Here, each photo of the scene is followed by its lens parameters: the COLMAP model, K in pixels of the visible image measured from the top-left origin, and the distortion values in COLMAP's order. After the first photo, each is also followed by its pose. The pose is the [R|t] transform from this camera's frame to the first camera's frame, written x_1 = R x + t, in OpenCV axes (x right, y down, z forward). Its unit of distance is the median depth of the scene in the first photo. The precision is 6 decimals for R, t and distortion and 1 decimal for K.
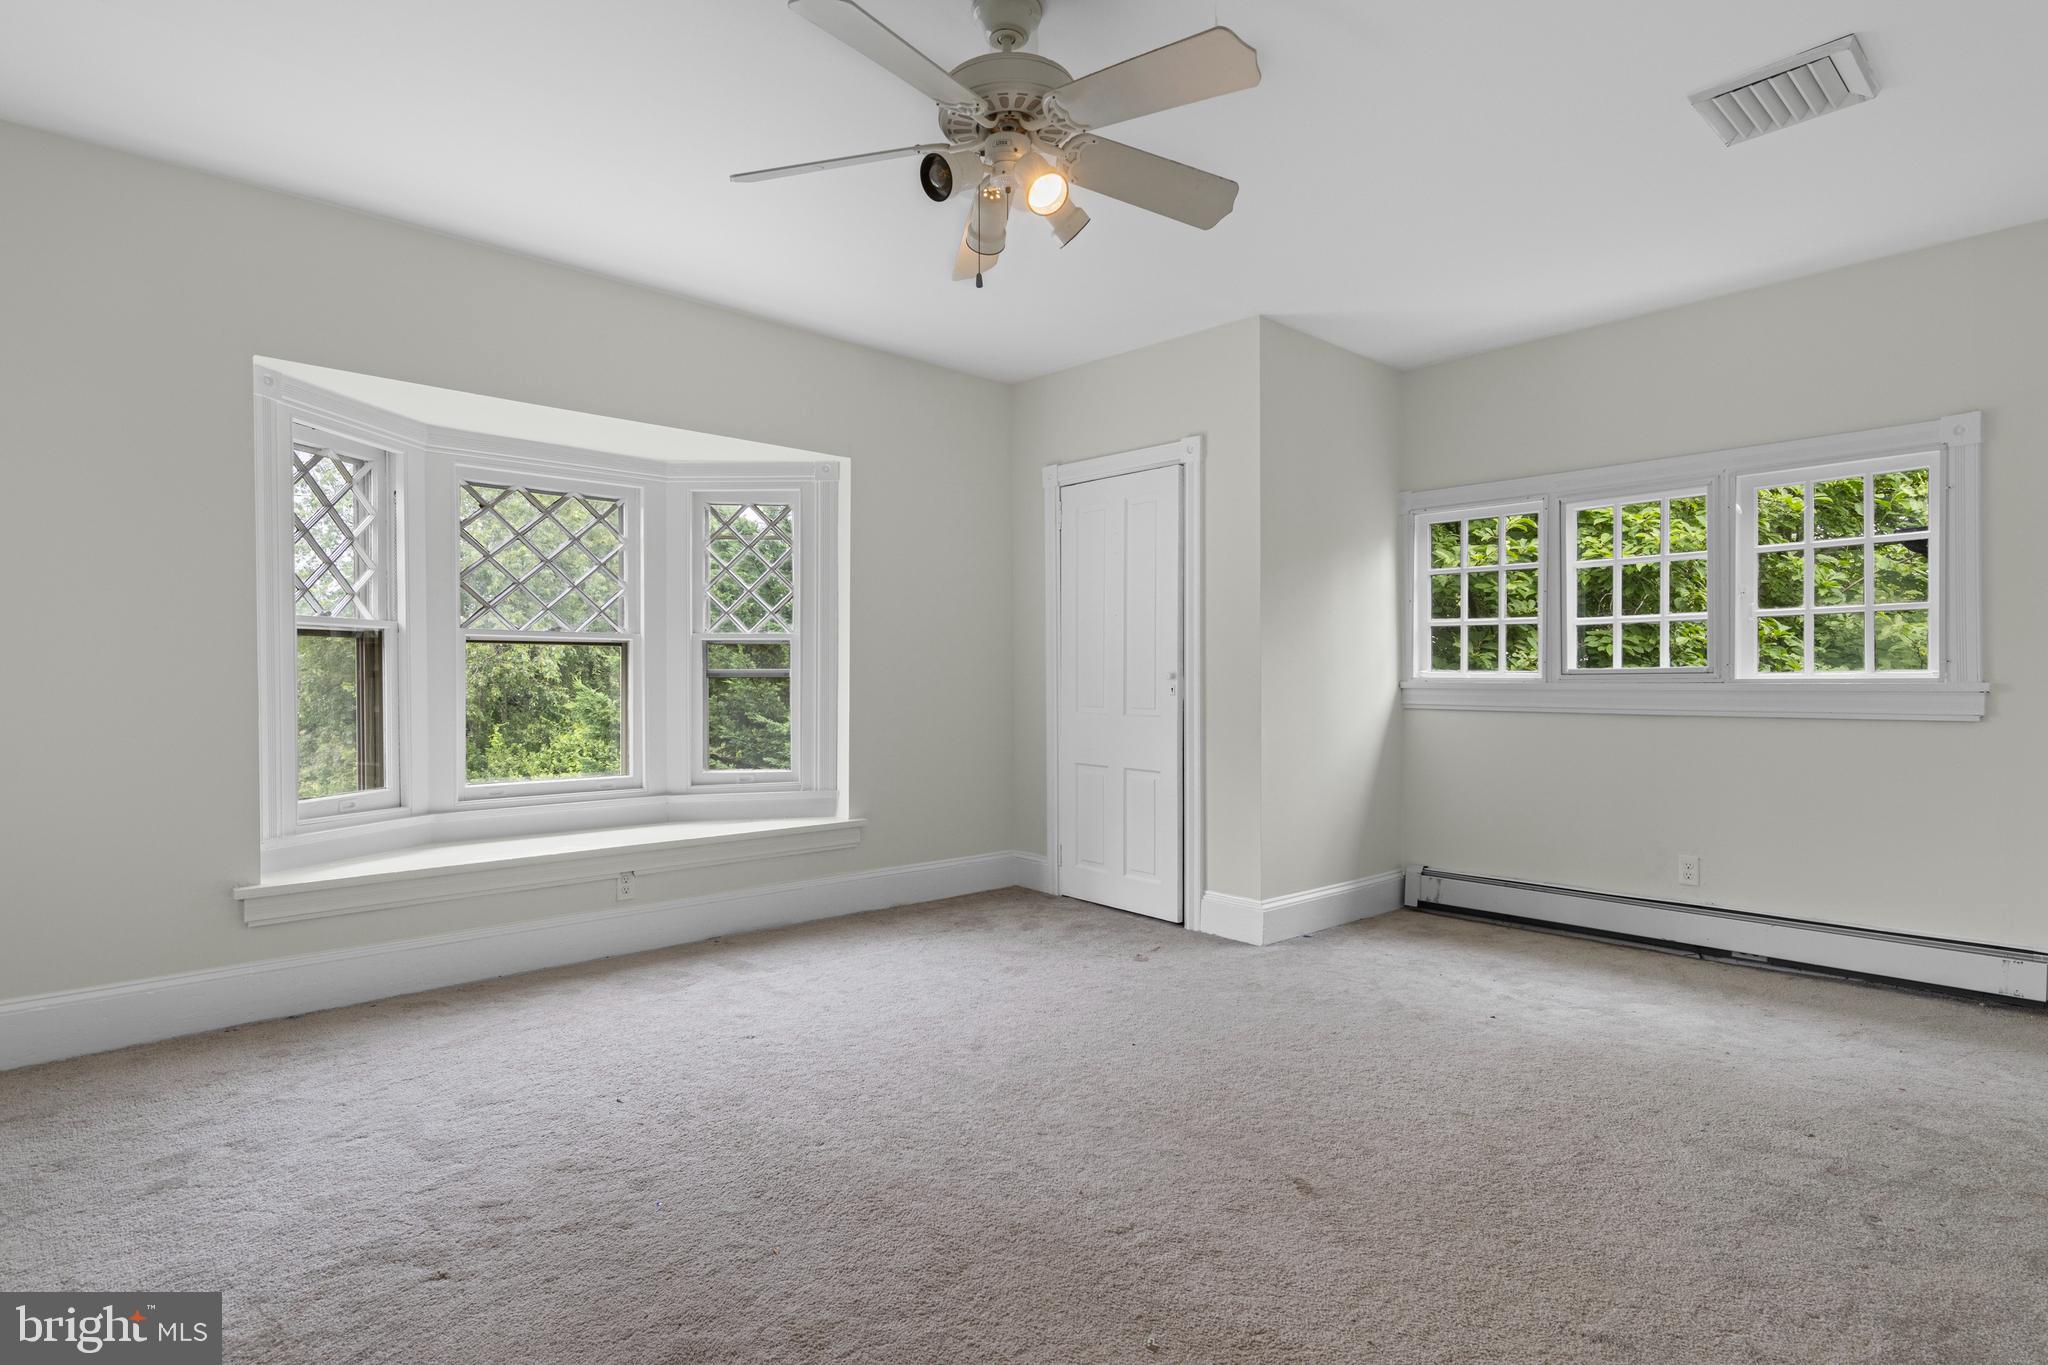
lens RADIAL K [[1066.5, 0, 1012.1], [0, 1066.5, 677.5], [0, 0, 1]] dist [0.012582, -0.000936]
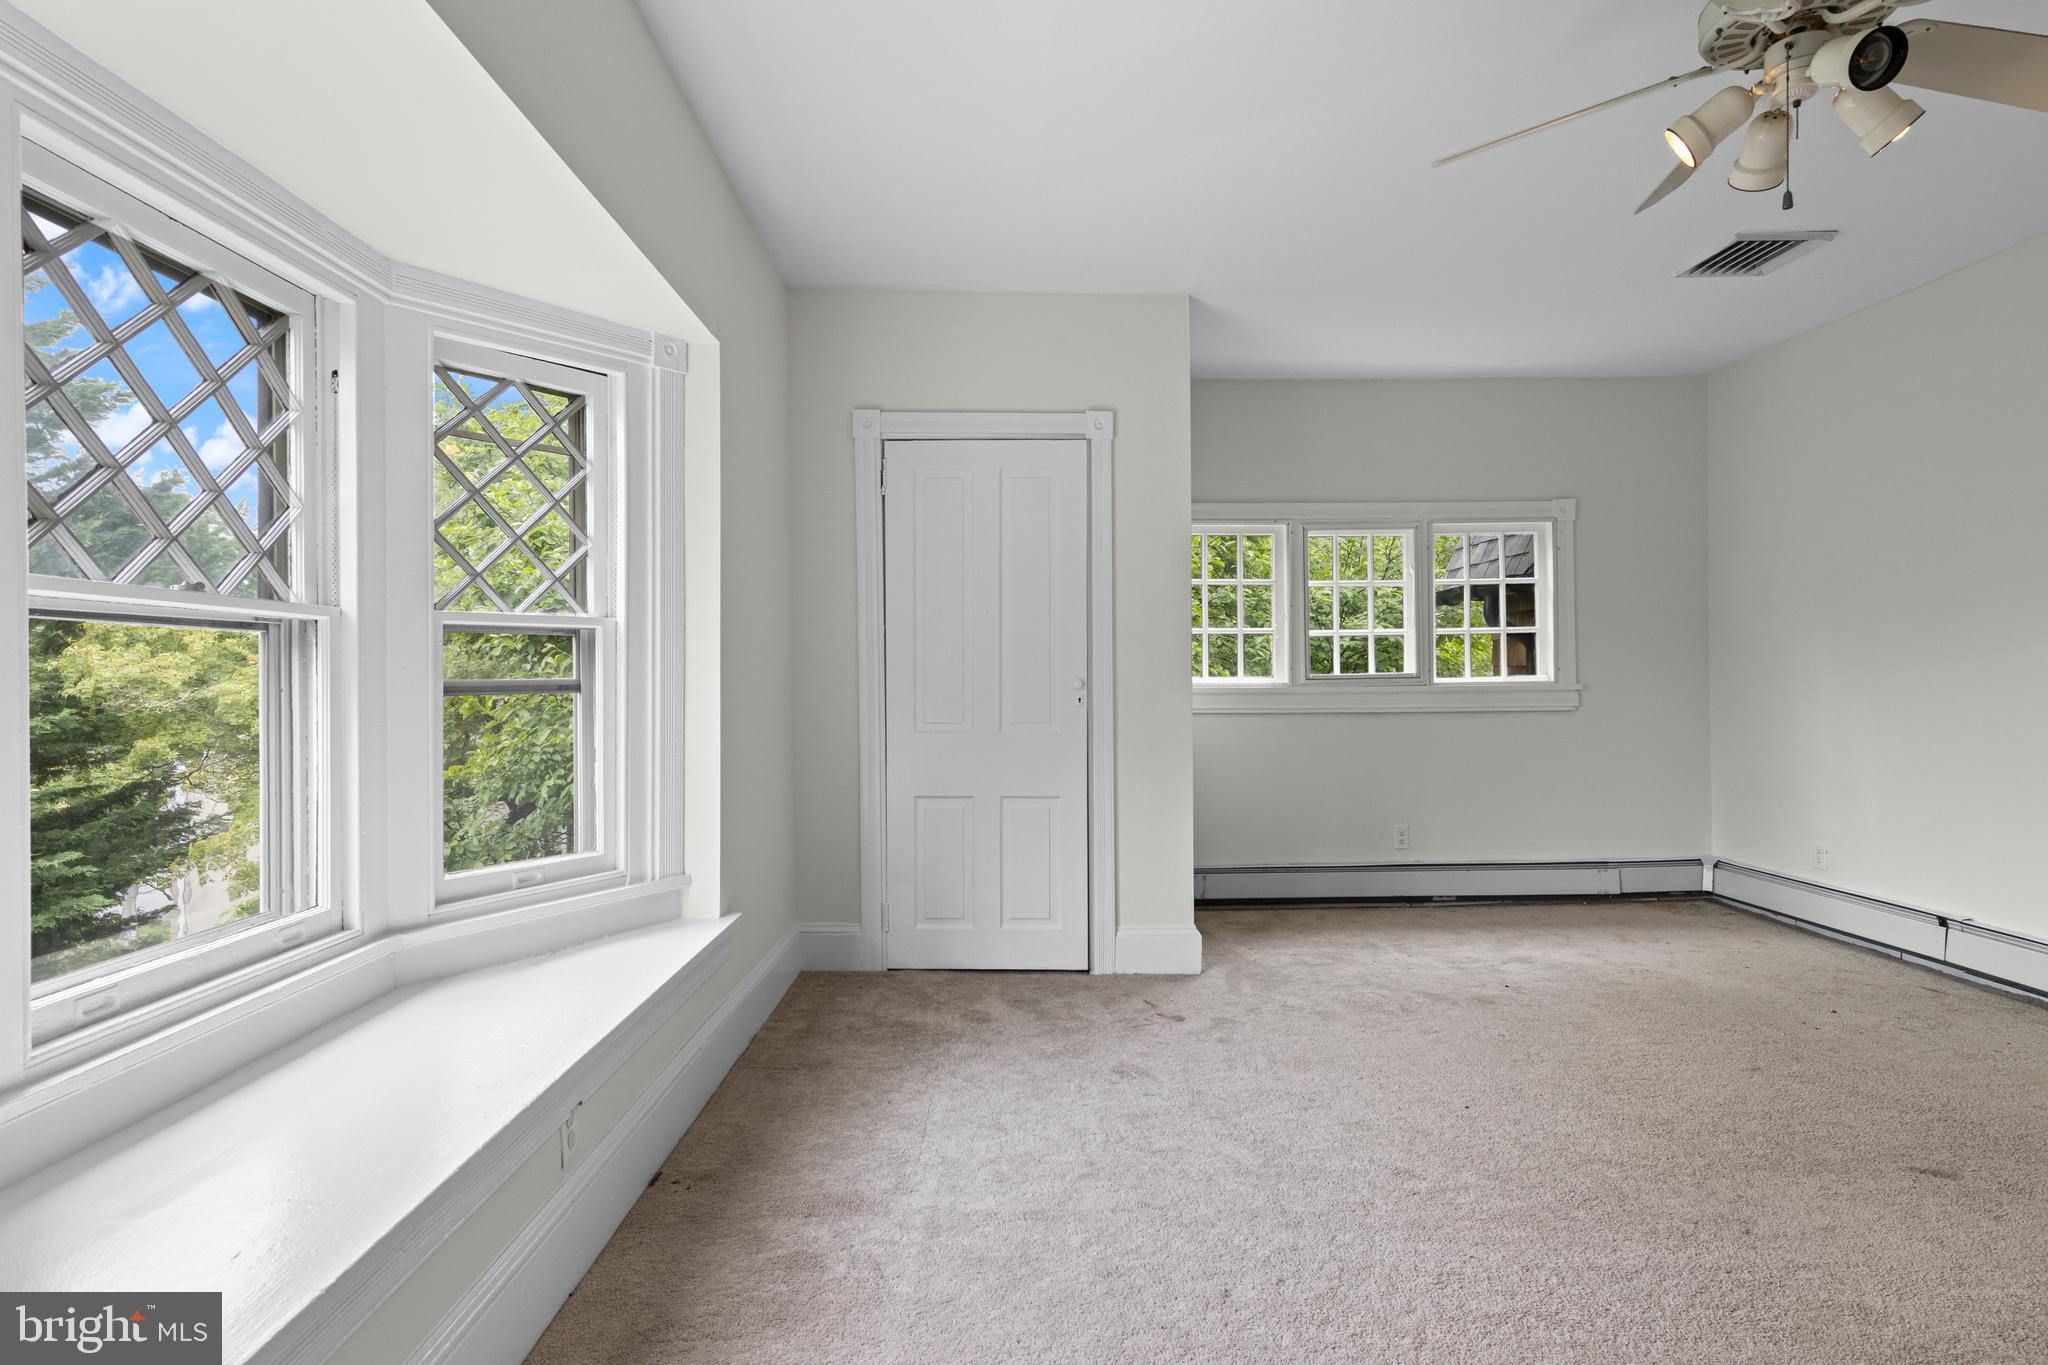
lens RADIAL K [[1066.5, 0, 1021.7], [0, 1066.5, 671.4], [0, 0, 1]] dist [0.012582, -0.000936]
pose [[0.649417, -0.000811, 0.760432, -0.586952], [0.006552, 0.999968, -0.004528, -0.008984], [-0.760404, 0.007923, 0.649402, 0.522442]]
